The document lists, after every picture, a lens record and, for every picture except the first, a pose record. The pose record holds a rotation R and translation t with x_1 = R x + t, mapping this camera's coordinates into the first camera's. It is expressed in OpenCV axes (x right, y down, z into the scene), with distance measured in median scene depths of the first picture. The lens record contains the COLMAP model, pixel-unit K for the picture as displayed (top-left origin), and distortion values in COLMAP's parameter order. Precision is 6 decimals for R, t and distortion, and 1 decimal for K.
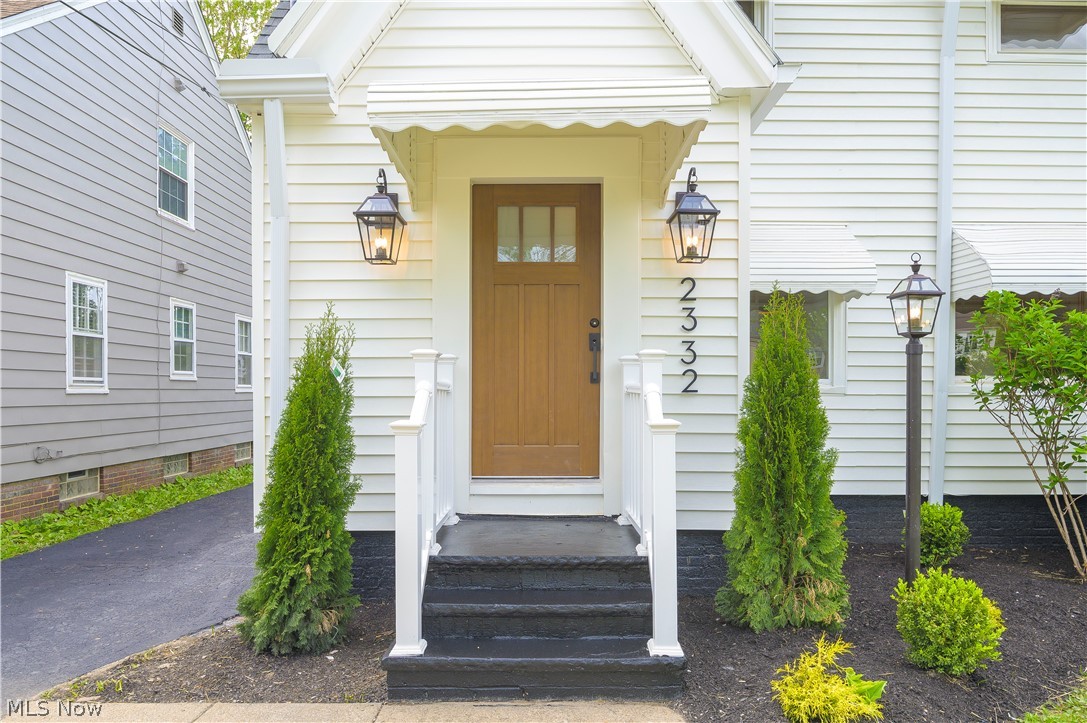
lens RADIAL K [[1086.2, 0, 543.5], [0, 1086.2, 361.5], [0, 0, 1]] dist [-0.005520, 0.000493]
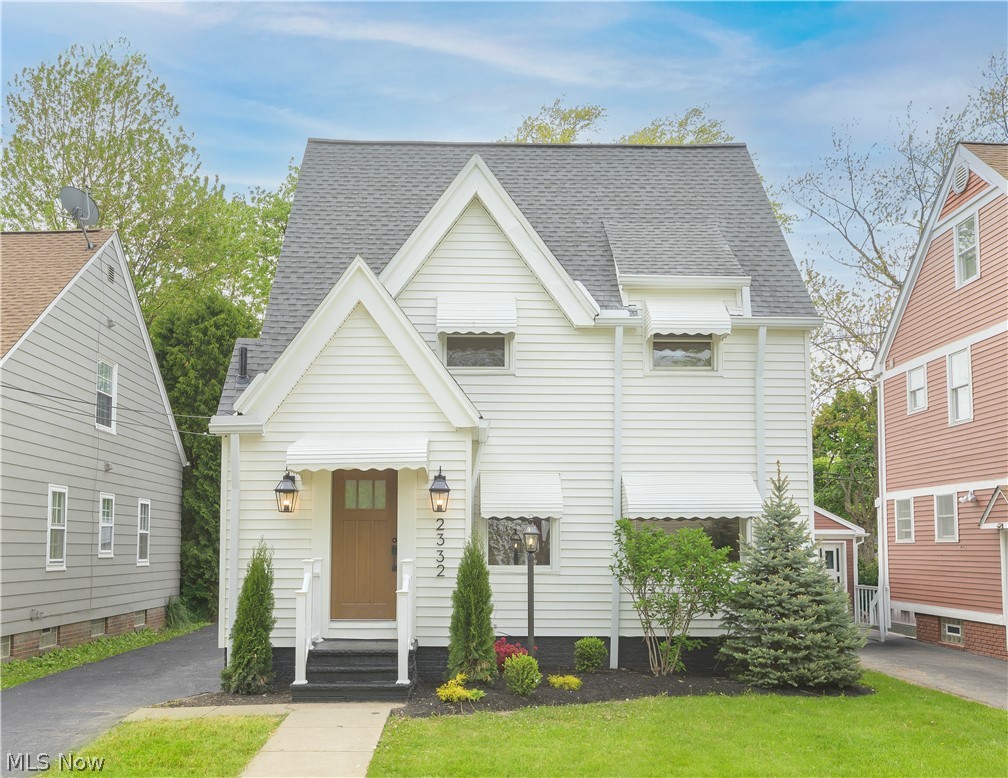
lens RADIAL K [[1470.6, 0, 504.0], [0, 1470.6, 389.0], [0, 0, 1]] dist [0.012393, 0.067357]
pose [[0.999477, 0.005952, 0.031788, 0.162798], [-0.003311, 0.996587, -0.082485, -0.091592], [-0.032170, 0.082337, 0.996085, -1.712234]]
